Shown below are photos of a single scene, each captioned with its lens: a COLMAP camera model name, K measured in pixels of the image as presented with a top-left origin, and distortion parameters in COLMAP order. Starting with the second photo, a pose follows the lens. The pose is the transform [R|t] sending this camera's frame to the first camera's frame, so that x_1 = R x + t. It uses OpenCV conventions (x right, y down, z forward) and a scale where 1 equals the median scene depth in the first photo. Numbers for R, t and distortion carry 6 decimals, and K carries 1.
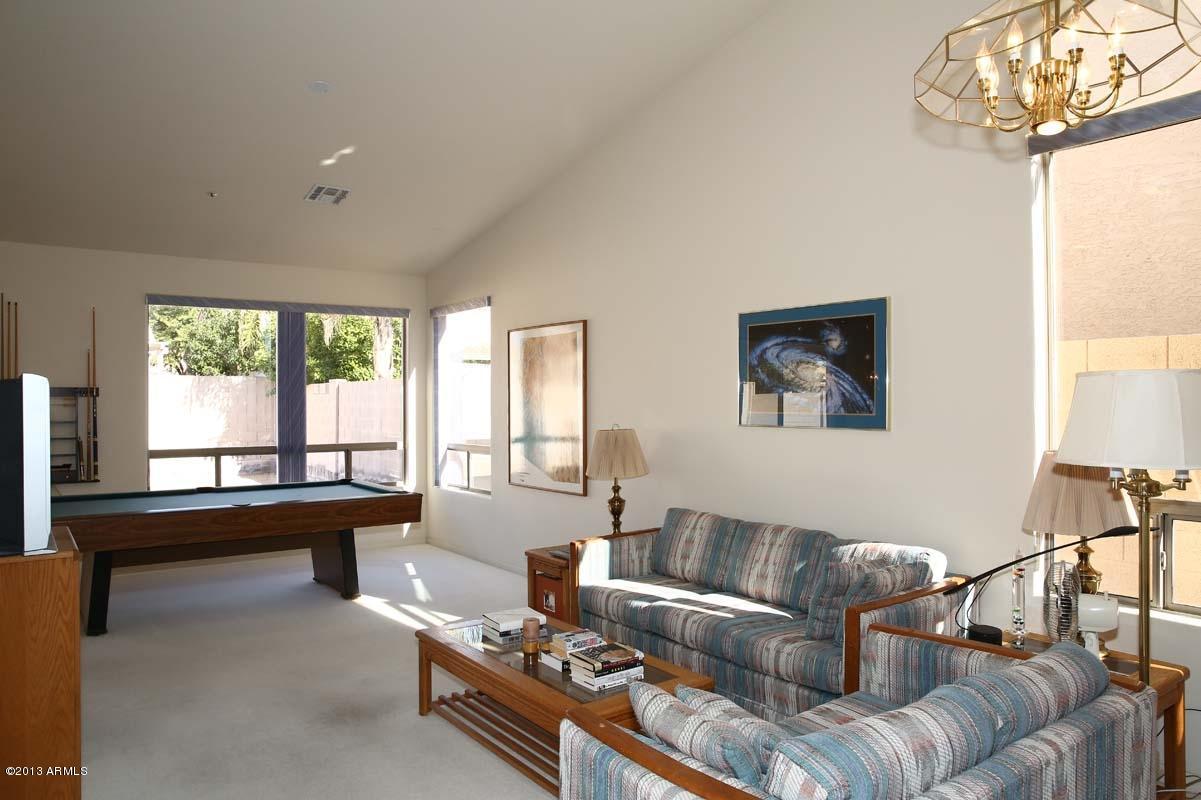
lens RADIAL K [[824.3, 0, 600.5], [0, 824.3, 400.0], [0, 0, 1]] dist [-0.112569, 0.103175]
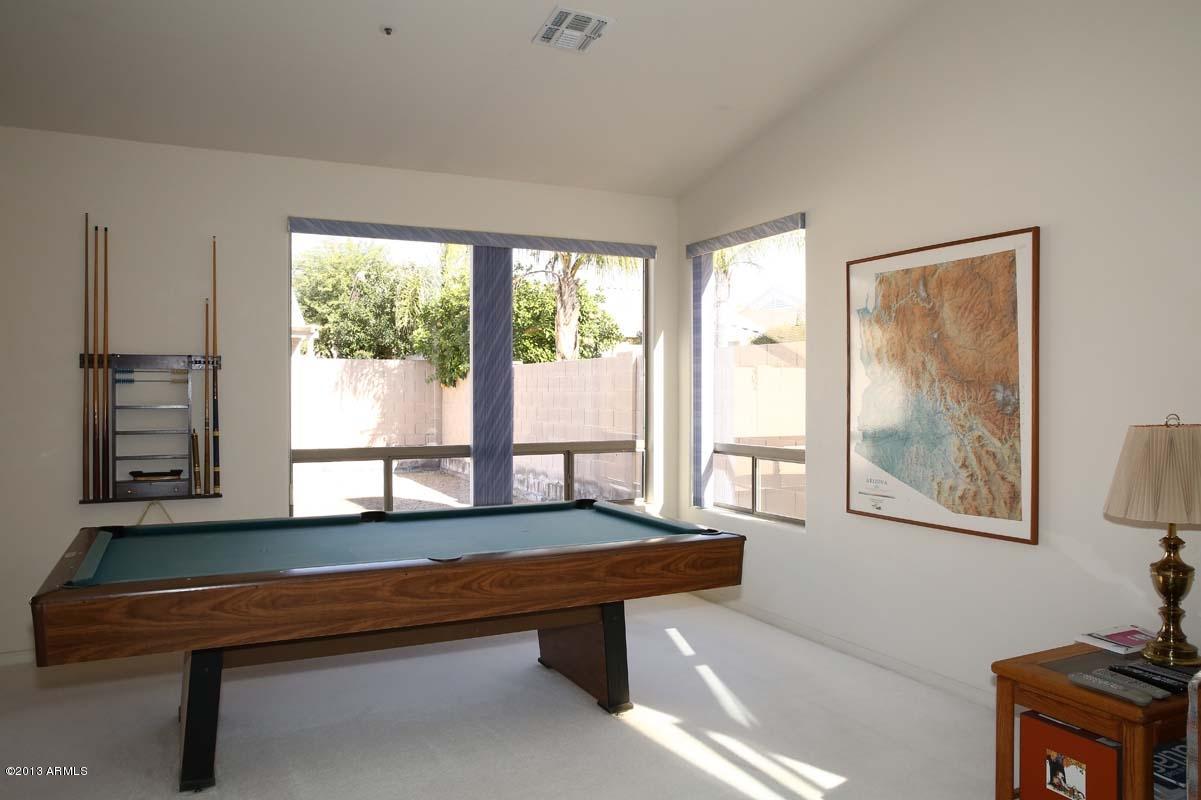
lens RADIAL K [[824.3, 0, 600.5], [0, 824.3, 400.0], [0, 0, 1]] dist [-0.112569, 0.103175]
pose [[0.987220, 0.004778, -0.159294, -0.171730], [-0.003564, 0.999962, 0.007905, 0.012365], [0.159325, -0.007237, 0.987200, 0.321044]]
